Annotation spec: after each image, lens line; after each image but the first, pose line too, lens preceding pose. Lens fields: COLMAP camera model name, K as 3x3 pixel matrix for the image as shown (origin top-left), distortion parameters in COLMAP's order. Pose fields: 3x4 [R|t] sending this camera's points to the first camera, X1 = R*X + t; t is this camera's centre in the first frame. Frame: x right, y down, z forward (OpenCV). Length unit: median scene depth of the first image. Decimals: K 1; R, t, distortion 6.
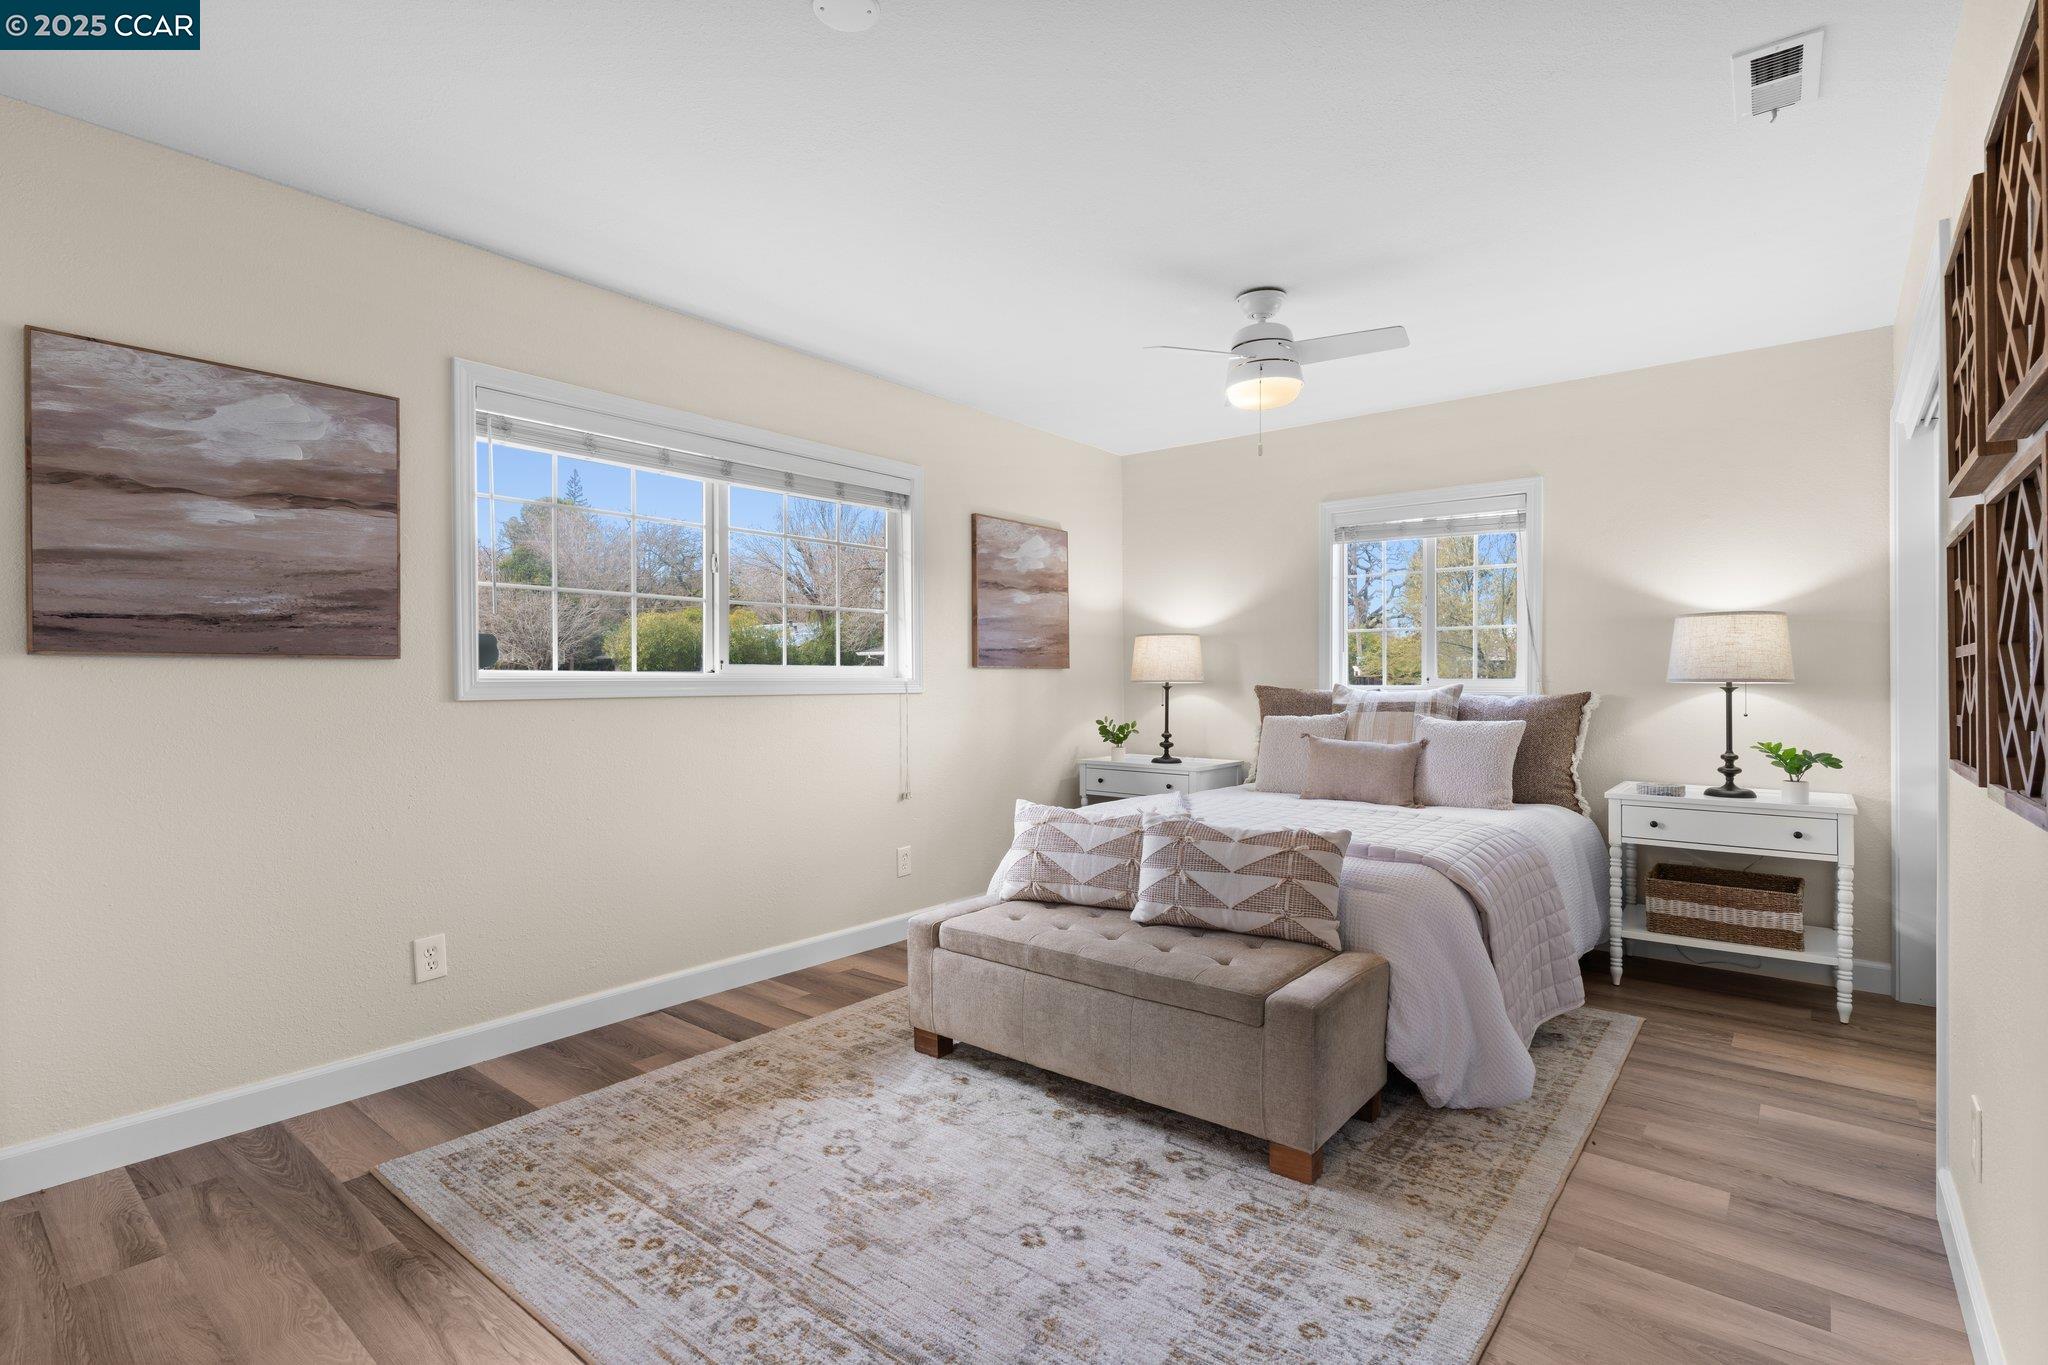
lens RADIAL K [[963.5, 0, 1027.3], [0, 963.5, 680.7], [0, 0, 1]] dist [-0.000421, 0.000289]
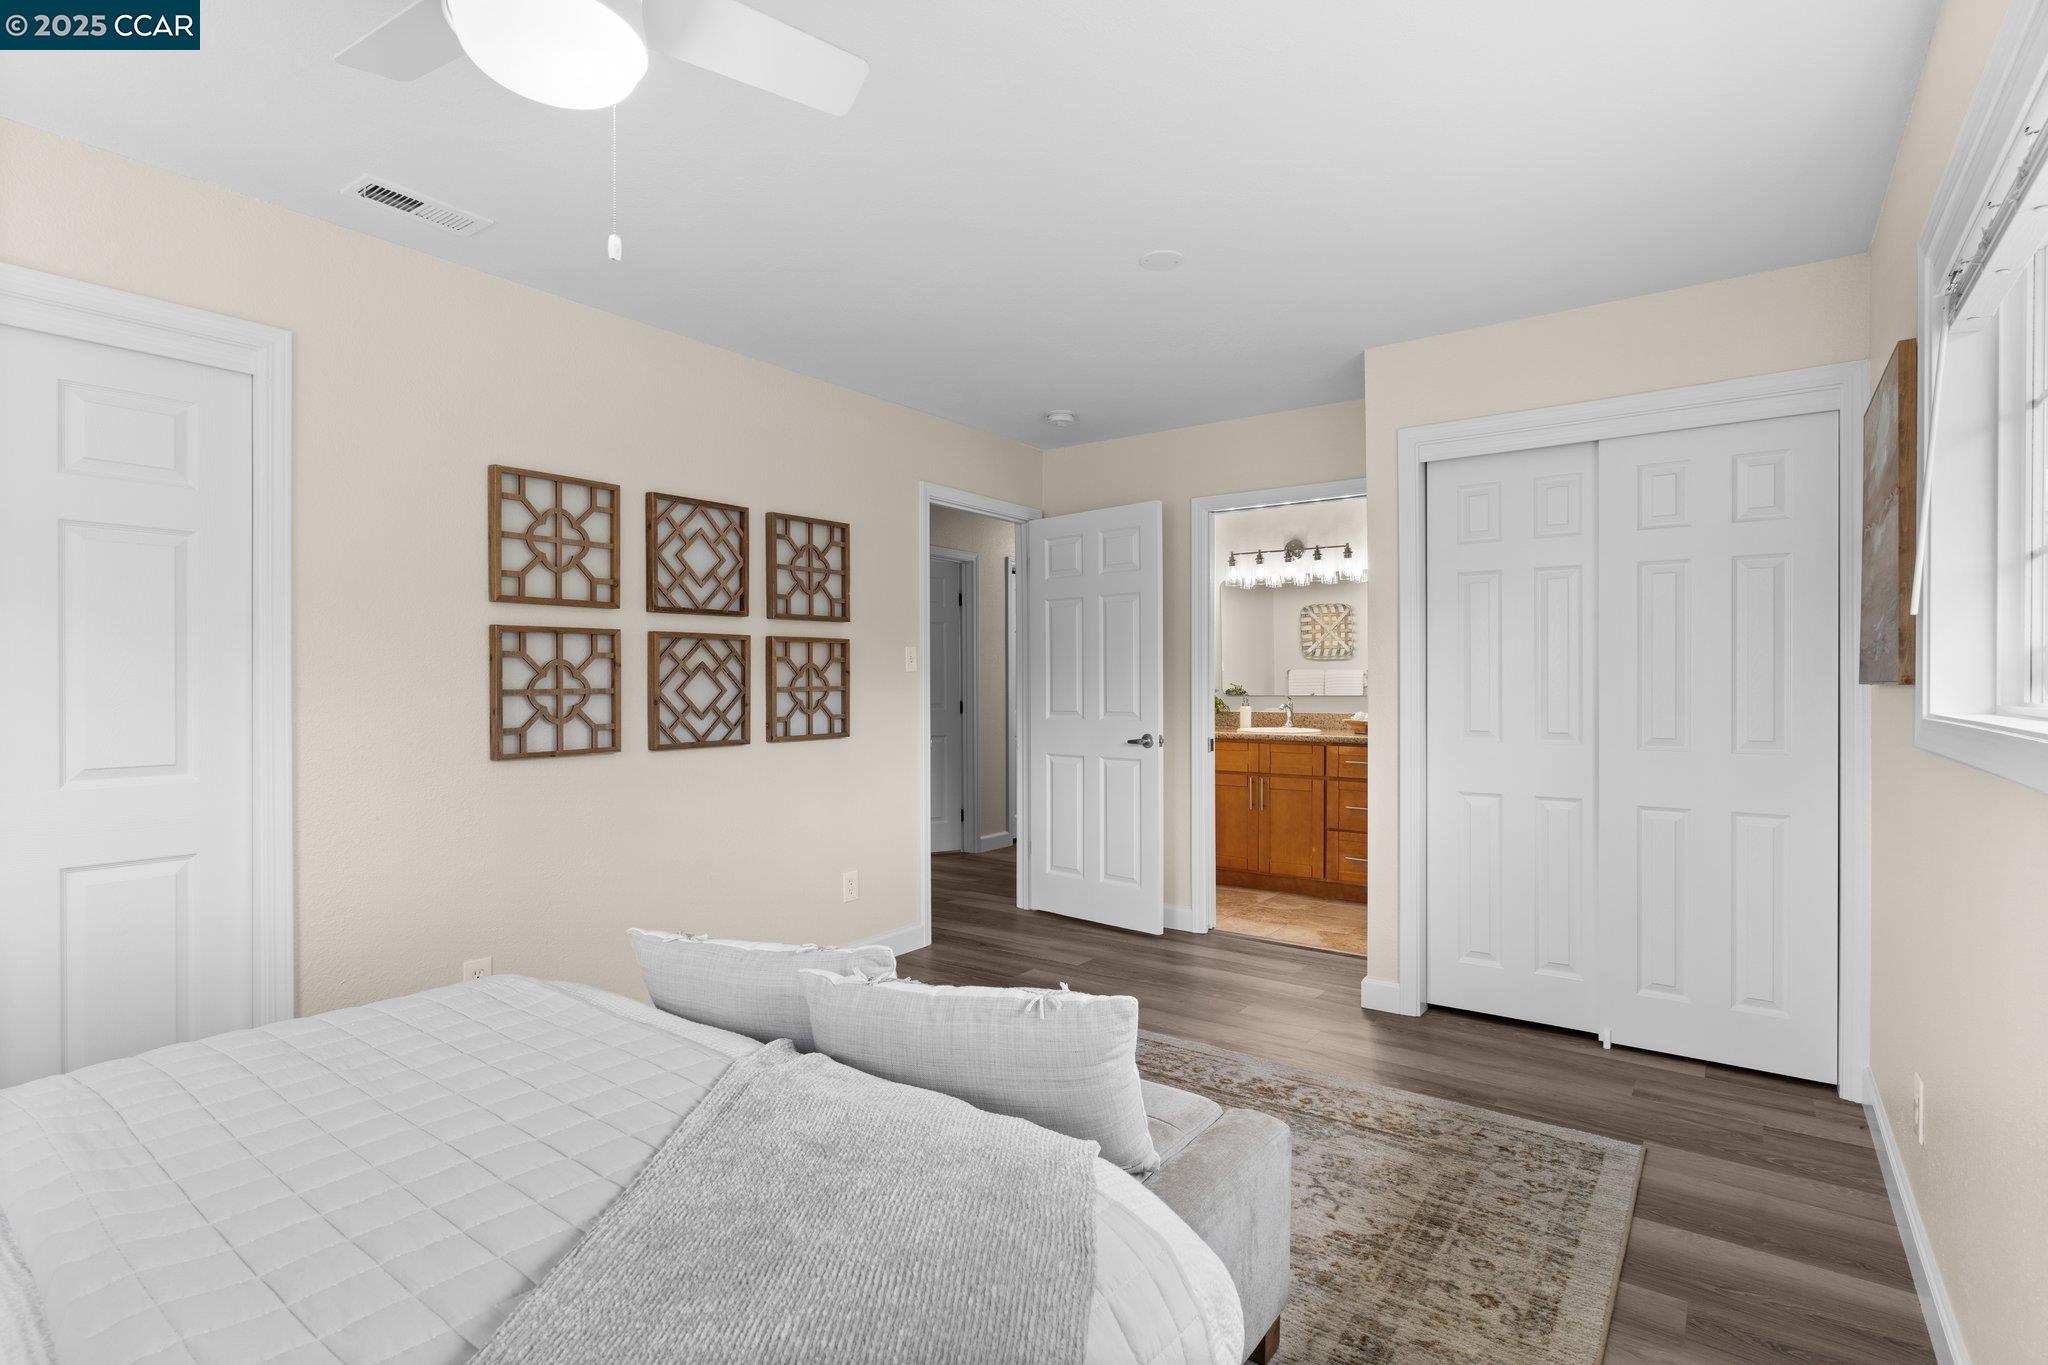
lens RADIAL K [[1021.1, 0, 1028.2], [0, 1021.1, 683.8], [0, 0, 1]] dist [0.001517, 0.001188]
pose [[-0.998175, 0.003124, -0.060314, 0.089938], [0.002774, 0.999979, 0.005887, -0.034268], [0.060332, 0.005709, -0.998162, 1.960242]]
